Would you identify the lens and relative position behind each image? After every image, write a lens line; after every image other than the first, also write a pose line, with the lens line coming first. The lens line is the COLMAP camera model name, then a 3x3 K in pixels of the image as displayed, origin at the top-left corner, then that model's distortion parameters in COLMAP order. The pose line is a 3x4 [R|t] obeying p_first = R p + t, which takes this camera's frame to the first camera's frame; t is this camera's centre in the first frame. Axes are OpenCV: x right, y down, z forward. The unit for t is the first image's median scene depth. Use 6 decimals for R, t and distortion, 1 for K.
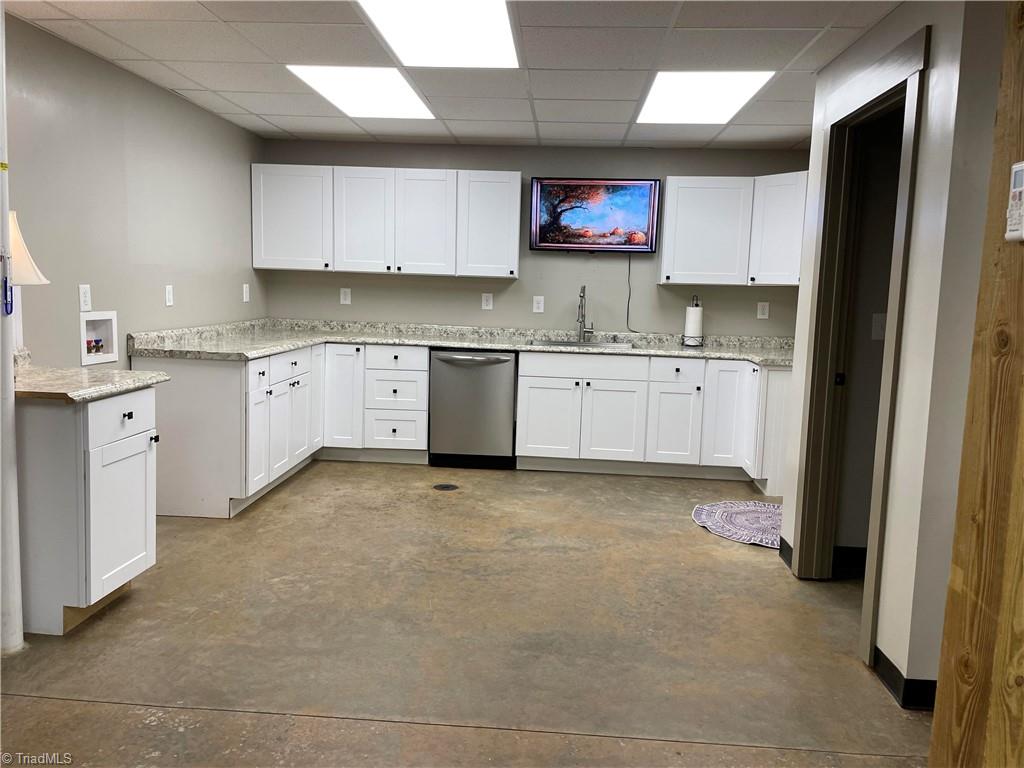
lens RADIAL K [[768.9, 0, 510.6], [0, 768.9, 374.4], [0, 0, 1]] dist [0.089749, -0.119337]
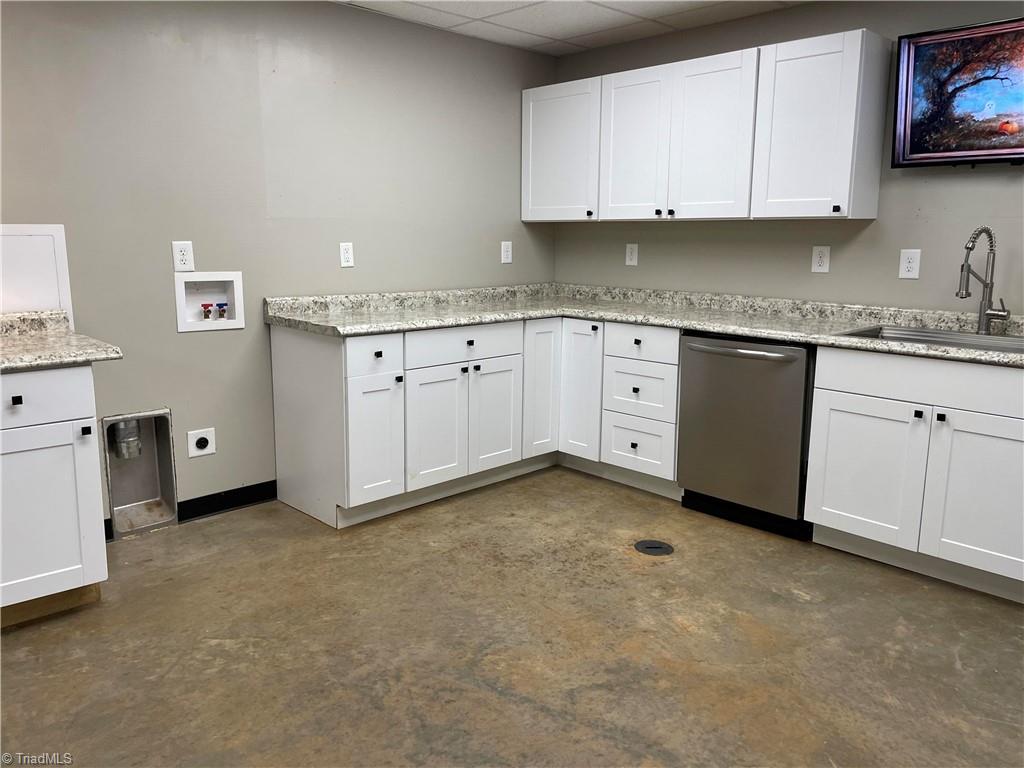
lens RADIAL K [[768.9, 0, 510.6], [0, 768.9, 374.4], [0, 0, 1]] dist [0.089749, -0.119337]
pose [[0.738254, 0.094221, -0.667910, 0.231937], [-0.063604, 0.995508, 0.070131, -0.034223], [0.671517, -0.009292, 0.740930, 0.407386]]
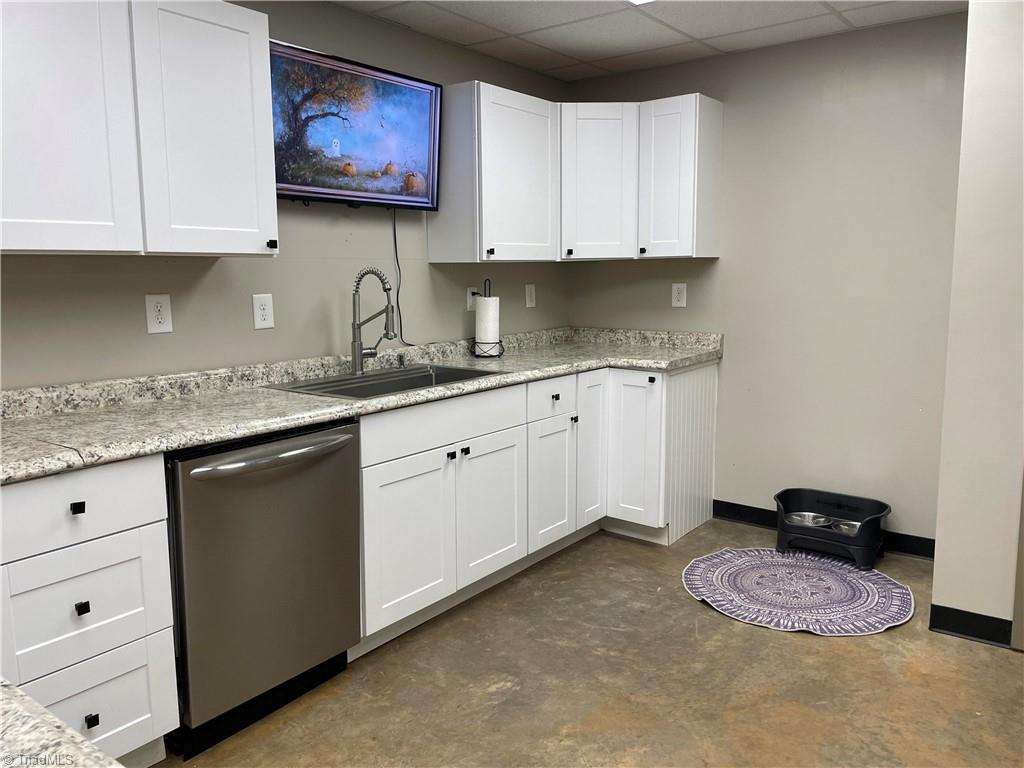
lens RADIAL K [[768.9, 0, 510.6], [0, 768.9, 374.4], [0, 0, 1]] dist [0.089749, -0.119337]
pose [[0.551707, -0.147624, 0.820869, -0.309329], [0.126469, 0.987638, 0.092615, -0.084662], [-0.824393, 0.052718, 0.563557, 0.658016]]
